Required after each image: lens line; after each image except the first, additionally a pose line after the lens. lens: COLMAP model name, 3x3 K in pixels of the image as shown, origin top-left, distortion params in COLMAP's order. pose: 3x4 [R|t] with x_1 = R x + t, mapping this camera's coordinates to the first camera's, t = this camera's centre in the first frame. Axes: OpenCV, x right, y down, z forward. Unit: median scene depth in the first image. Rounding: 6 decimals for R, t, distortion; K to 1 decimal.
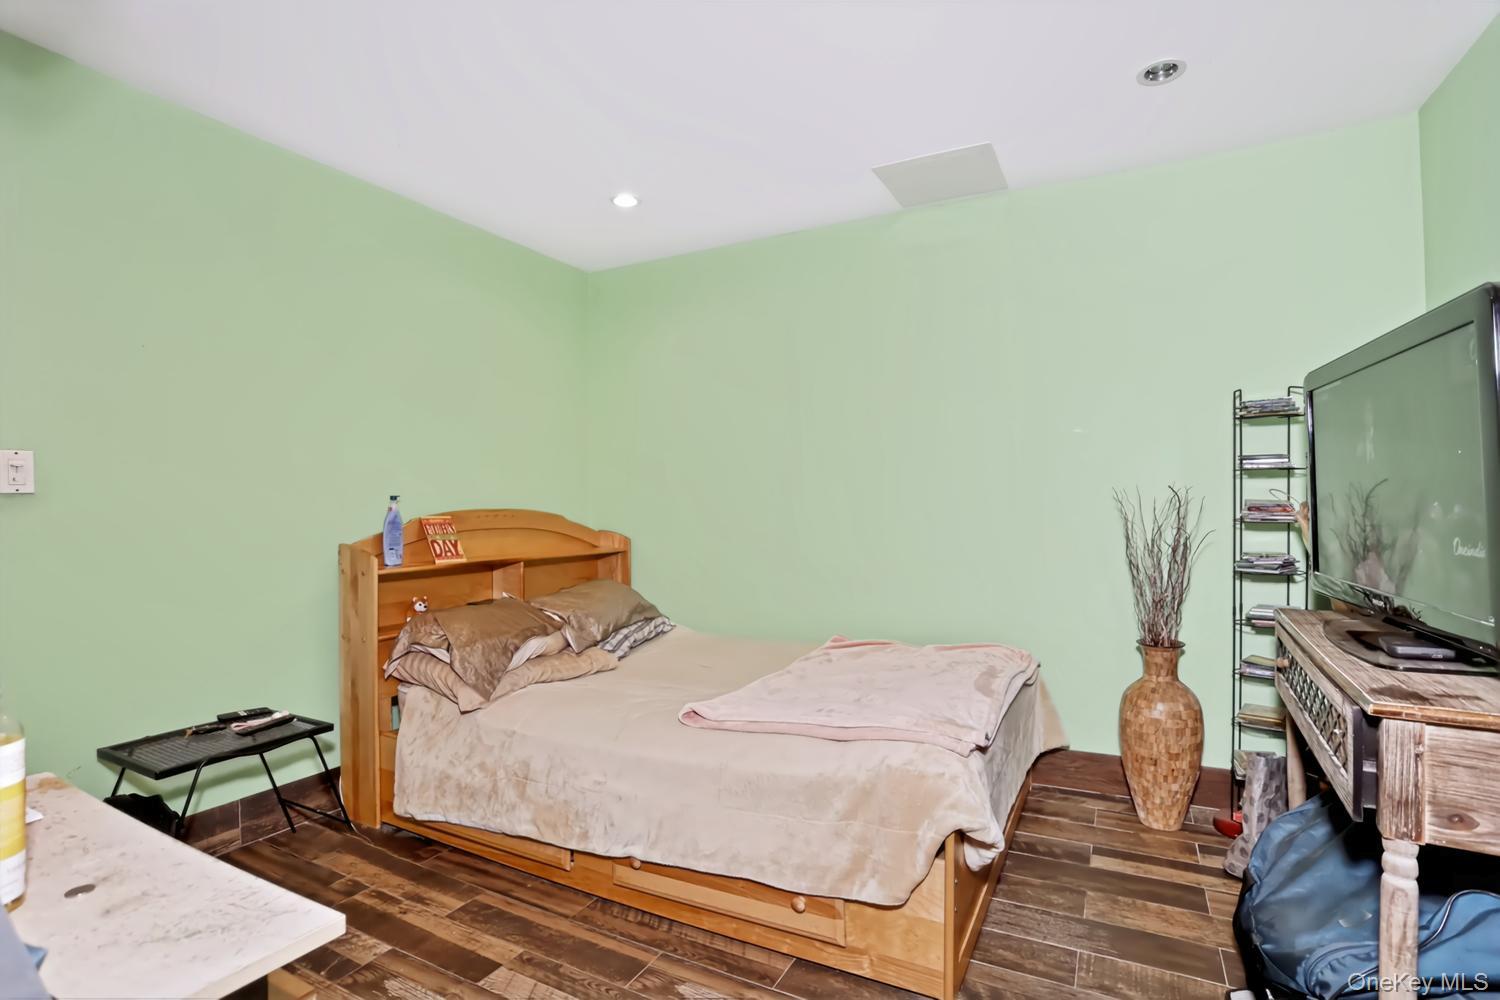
lens RADIAL K [[732.0, 0, 757.3], [0, 732.0, 496.0], [0, 0, 1]] dist [-0.054025, 0.019087]
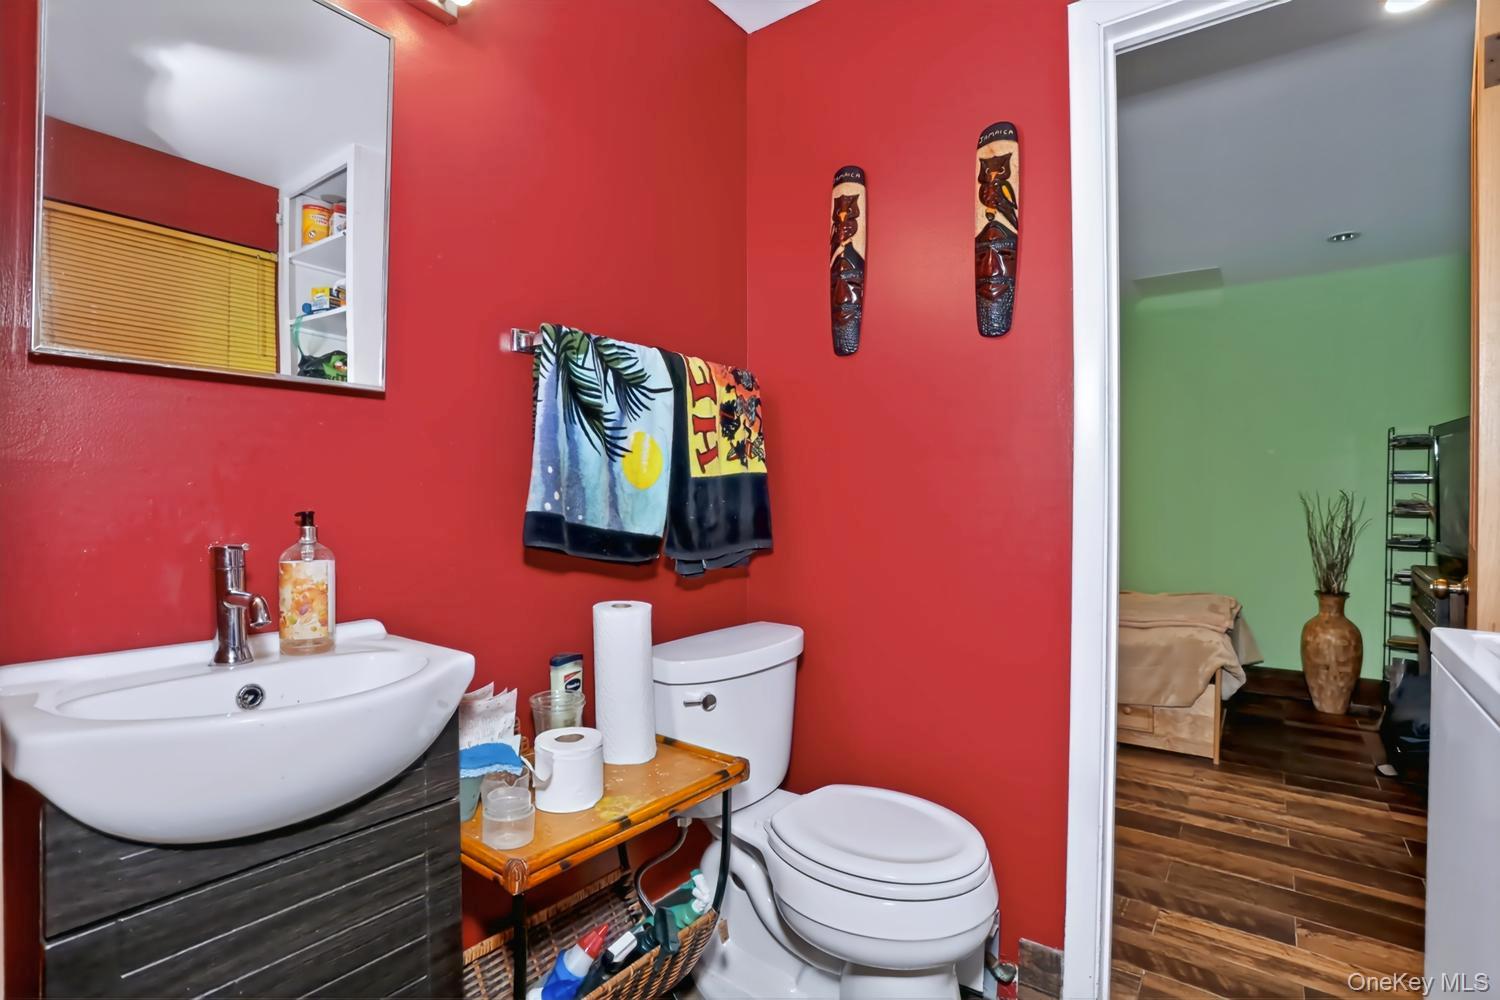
lens RADIAL K [[732.0, 0, 734.8], [0, 732.0, 505.4], [0, 0, 1]] dist [-0.054025, 0.019087]
pose [[0.986548, 0.011901, -0.163040, -0.464821], [-0.010185, 0.999884, 0.011362, 0.015084], [0.163156, -0.009548, 0.986554, -0.722904]]
